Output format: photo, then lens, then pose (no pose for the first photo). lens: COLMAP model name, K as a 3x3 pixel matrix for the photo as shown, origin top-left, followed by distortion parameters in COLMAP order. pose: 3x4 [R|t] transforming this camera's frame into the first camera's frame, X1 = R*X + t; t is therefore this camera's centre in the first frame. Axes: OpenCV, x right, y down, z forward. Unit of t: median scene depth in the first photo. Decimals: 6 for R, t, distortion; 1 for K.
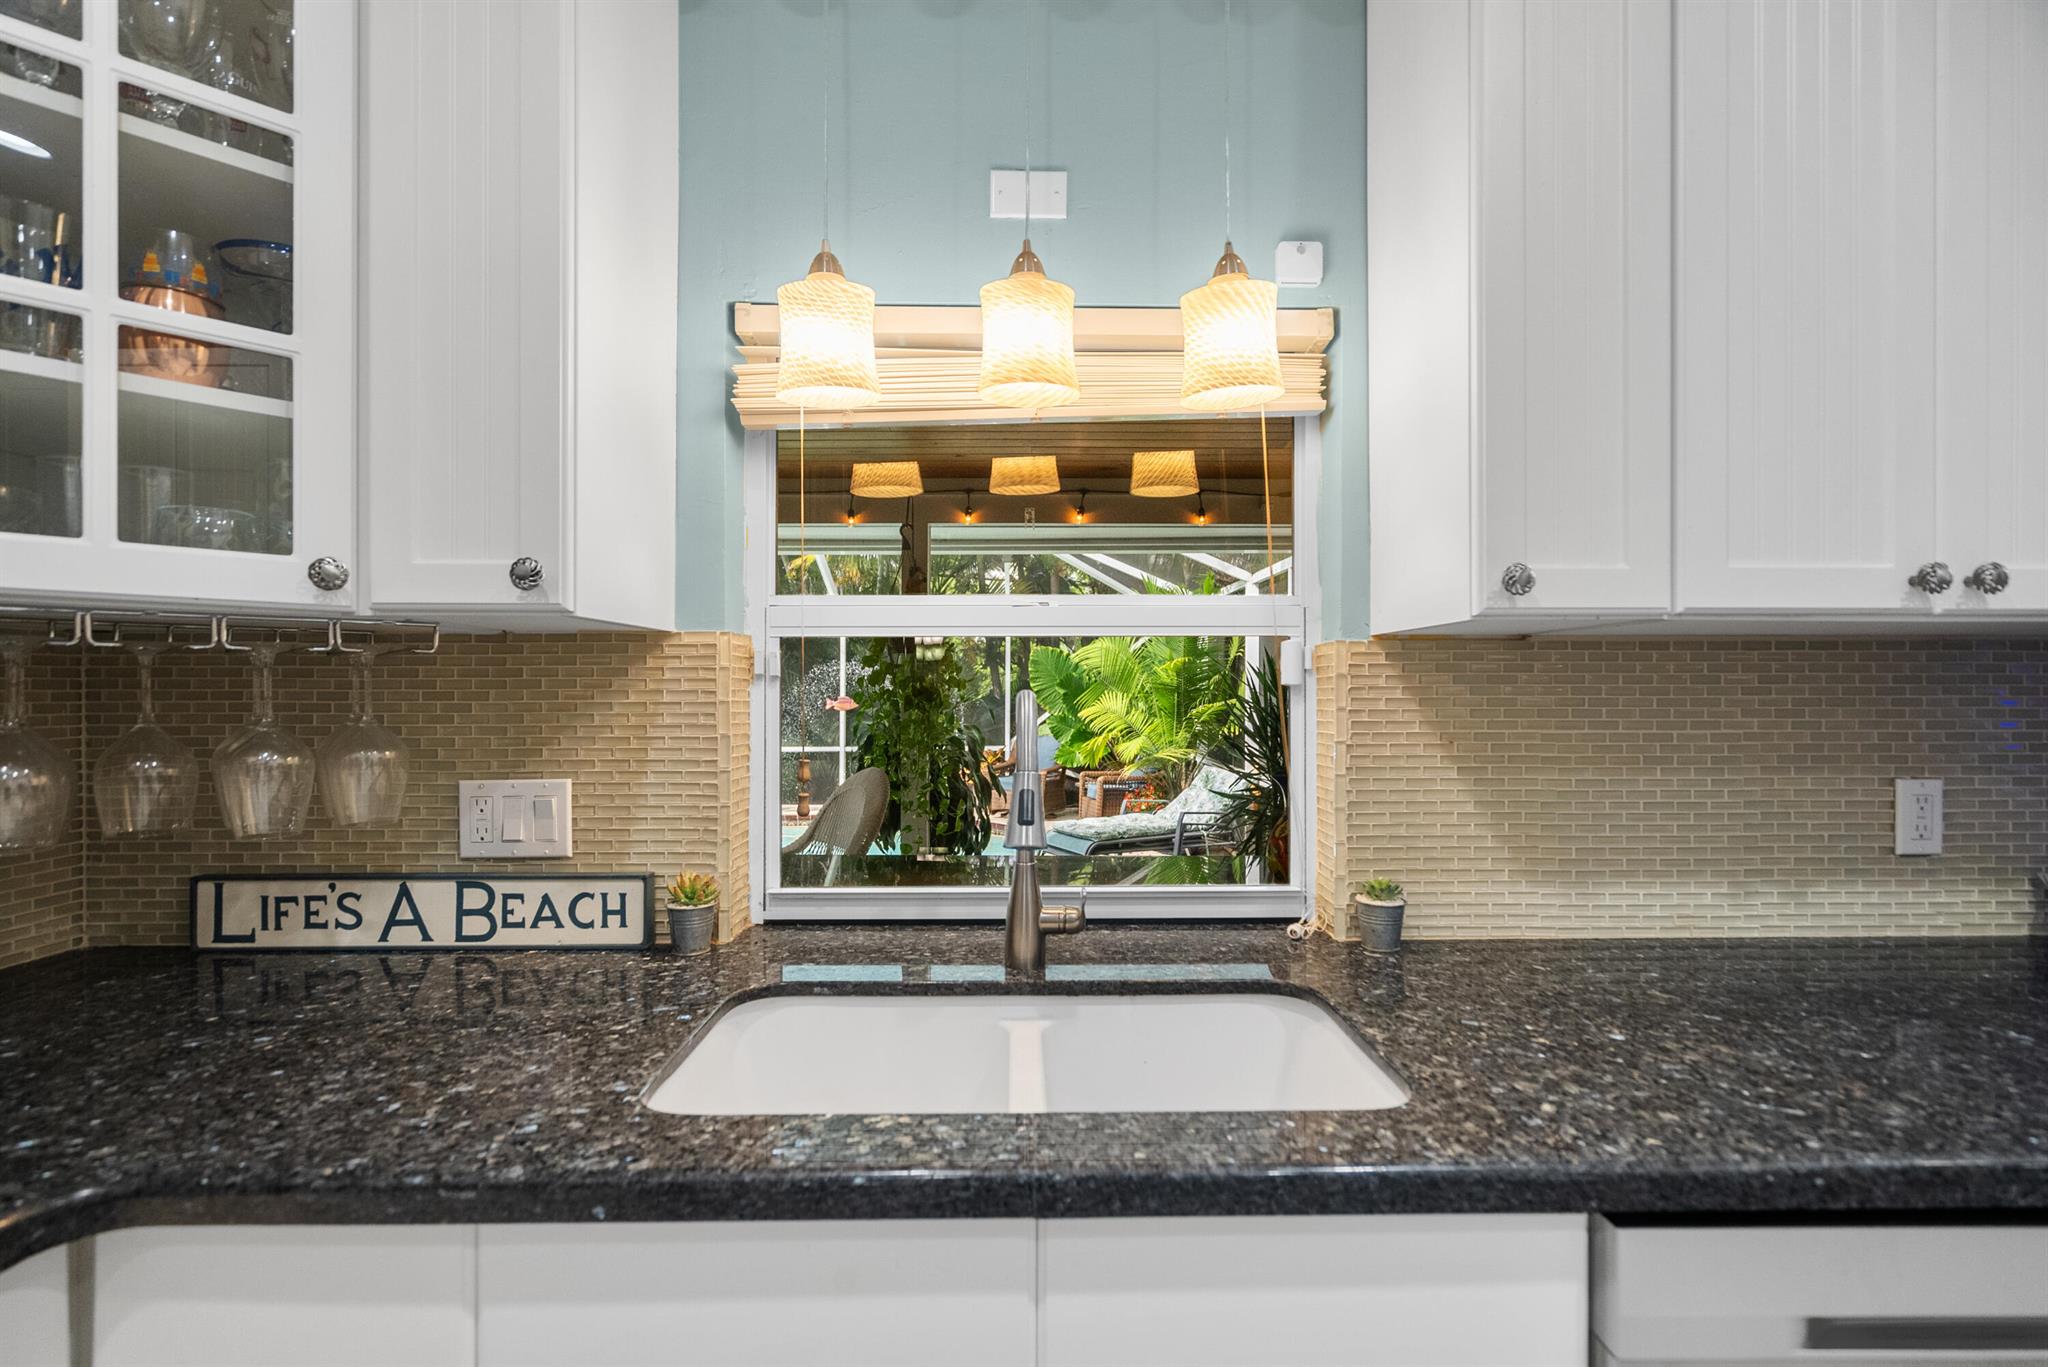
lens RADIAL K [[950.6, 0, 1024.0], [0, 950.6, 683.5], [0, 0, 1]] dist [0.000919, 0.000416]
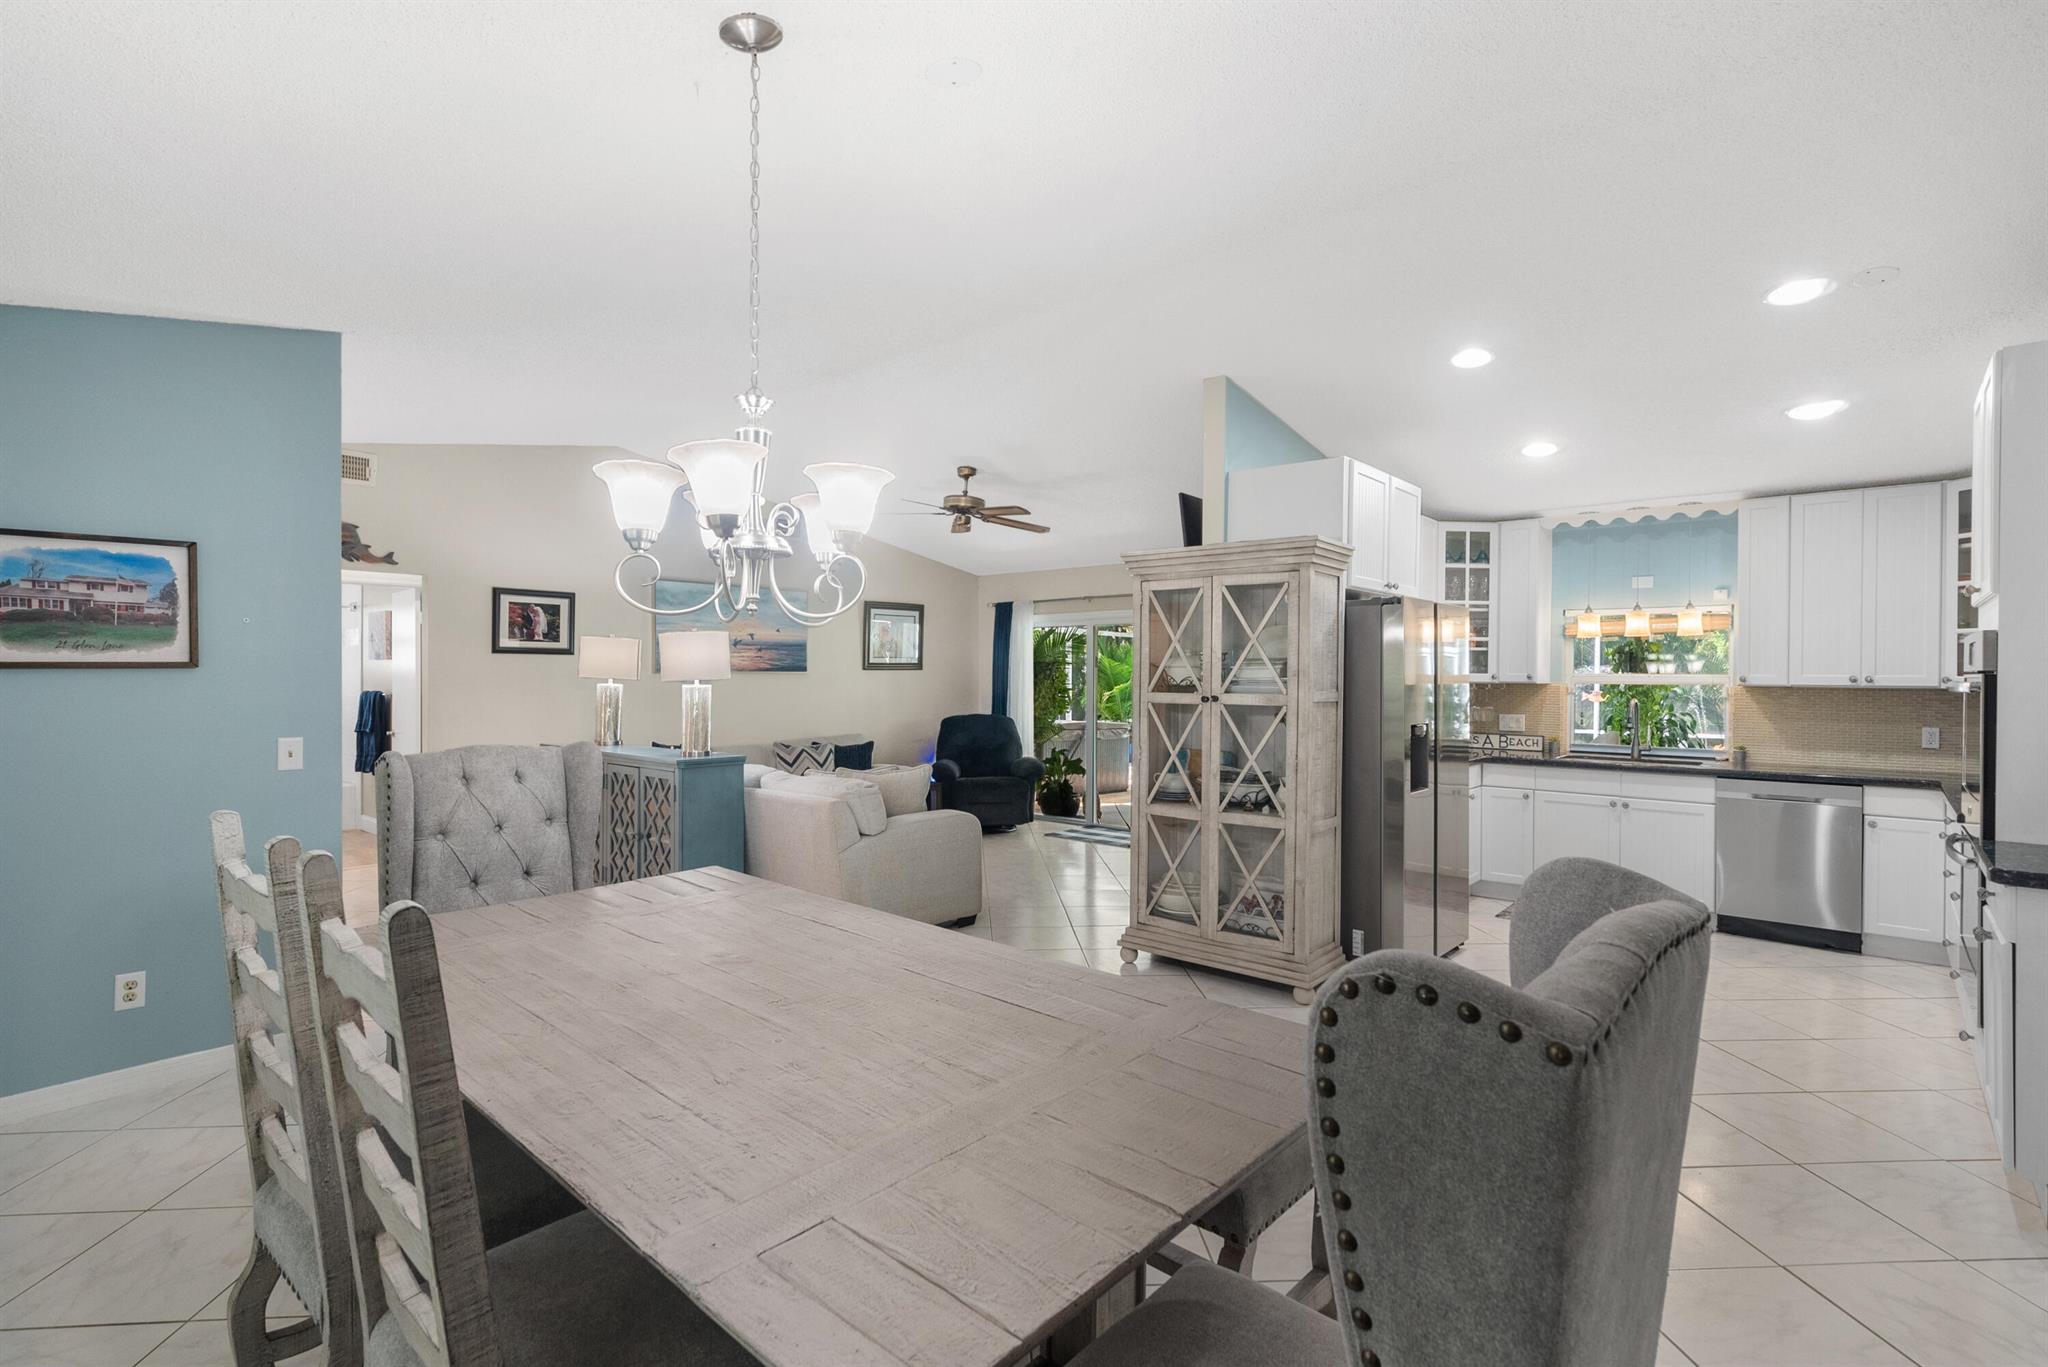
lens RADIAL K [[950.6, 0, 1024.0], [0, 950.6, 683.5], [0, 0, 1]] dist [0.000919, 0.000416]
pose [[0.742974, 0.011368, -0.669223, 0.785706], [-0.001965, 0.999888, 0.014804, -0.112245], [0.669317, -0.009684, 0.742914, -3.947151]]
